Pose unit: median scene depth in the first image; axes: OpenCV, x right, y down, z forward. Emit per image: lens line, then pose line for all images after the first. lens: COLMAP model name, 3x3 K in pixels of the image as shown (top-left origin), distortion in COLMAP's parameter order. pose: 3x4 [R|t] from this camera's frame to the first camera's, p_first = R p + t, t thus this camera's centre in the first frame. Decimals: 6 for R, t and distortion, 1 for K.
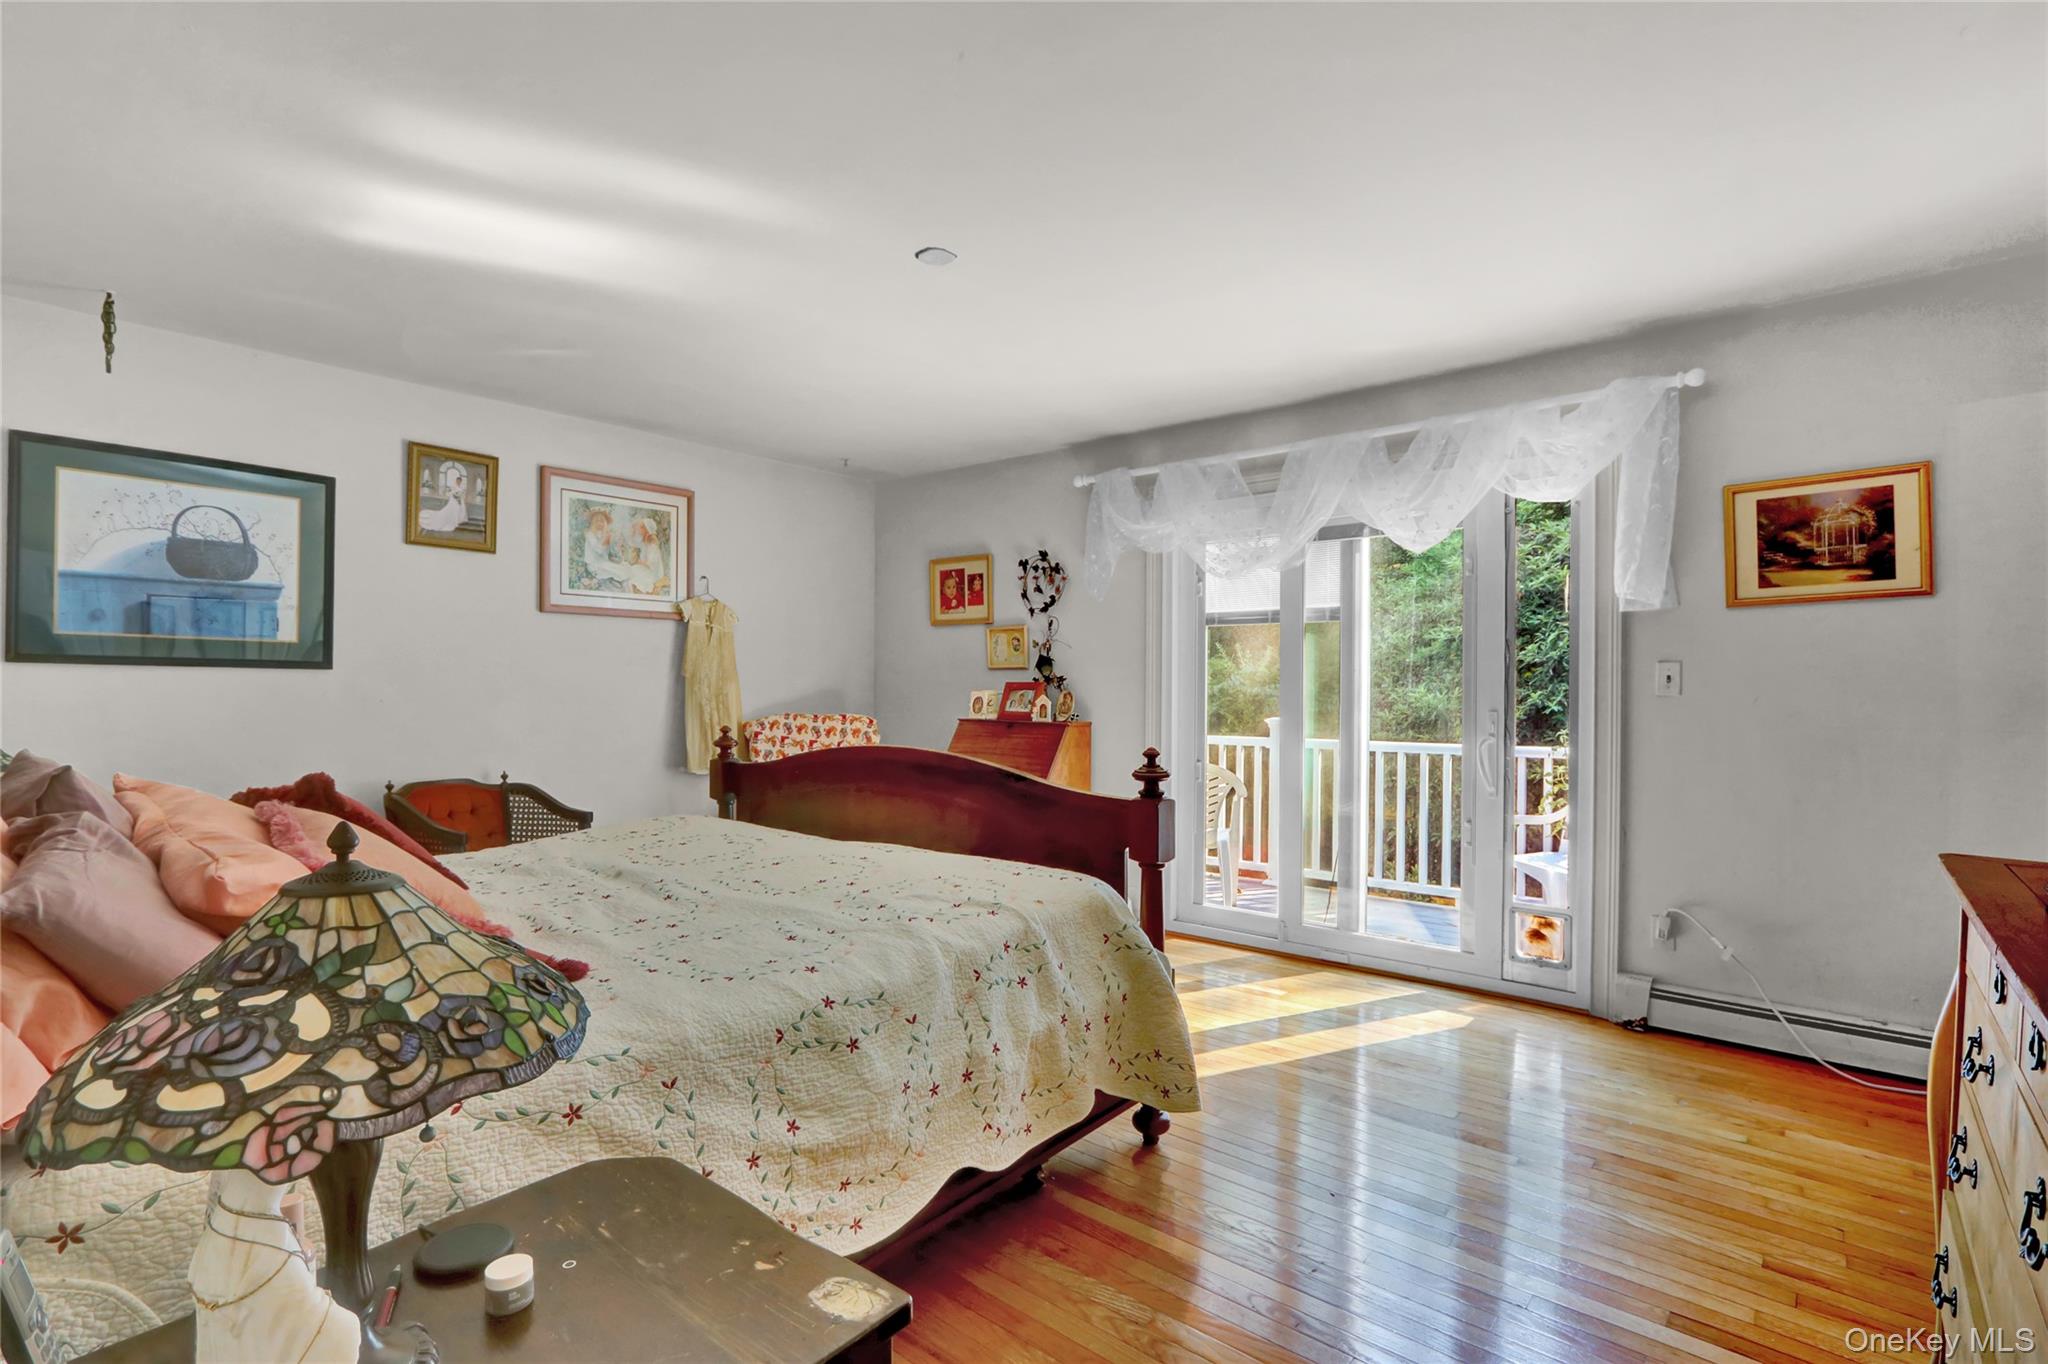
lens RADIAL K [[961.1, 0, 1014.7], [0, 961.1, 692.6], [0, 0, 1]] dist [-0.003491, -0.000130]
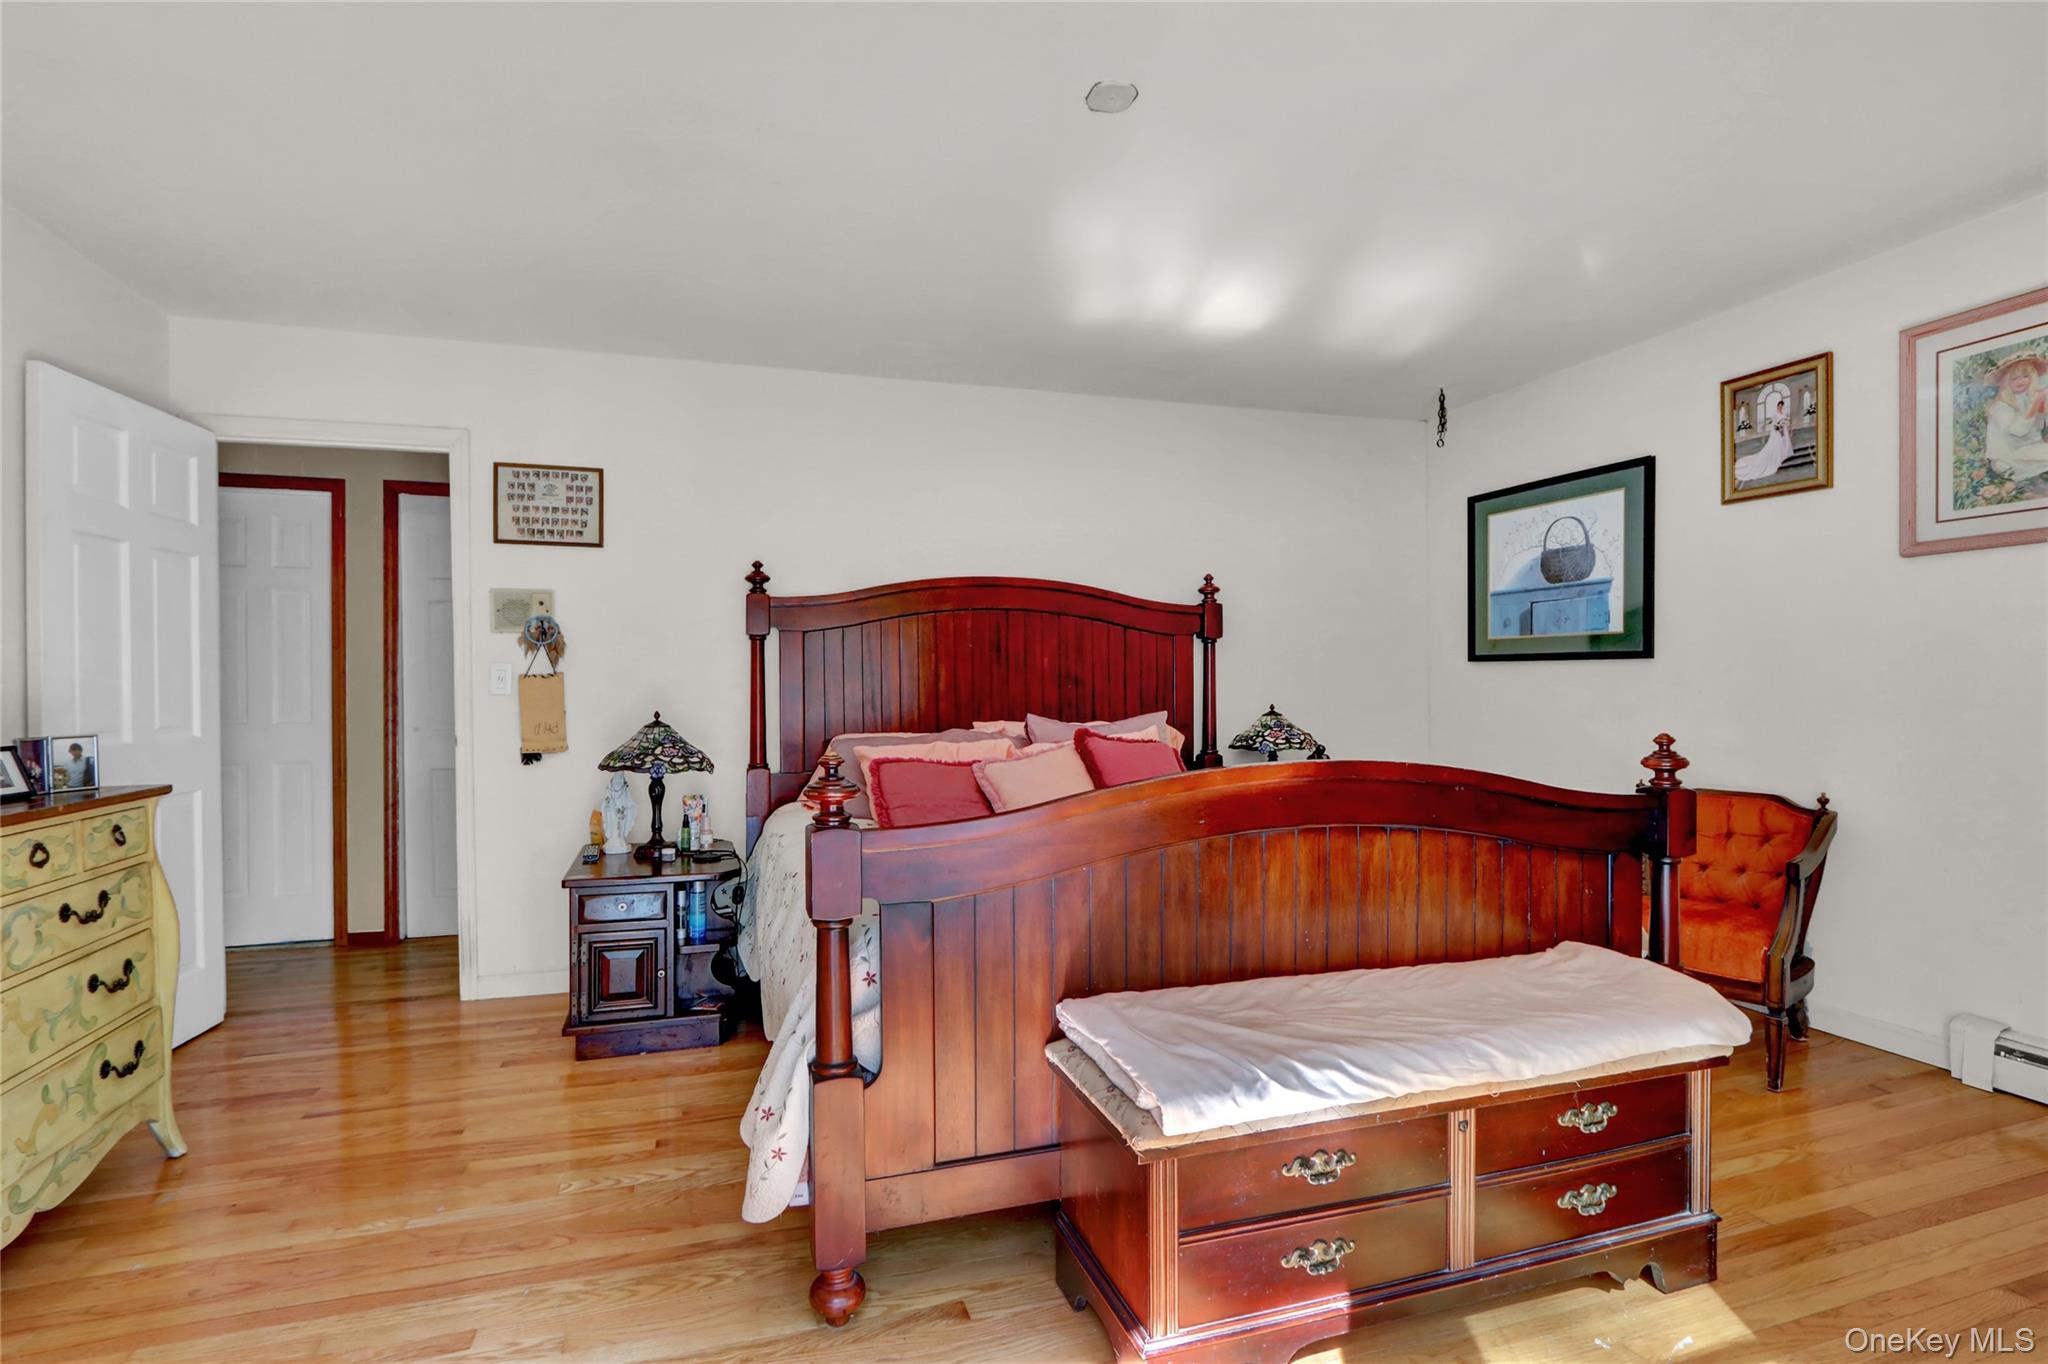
lens RADIAL K [[961.1, 0, 1014.7], [0, 961.1, 692.6], [0, 0, 1]] dist [-0.003491, -0.000130]
pose [[-0.526562, 0.004077, -0.850127, 0.413147], [-0.005658, 0.999950, 0.008300, 0.005013], [0.850118, 0.009181, -0.526512, 0.937560]]
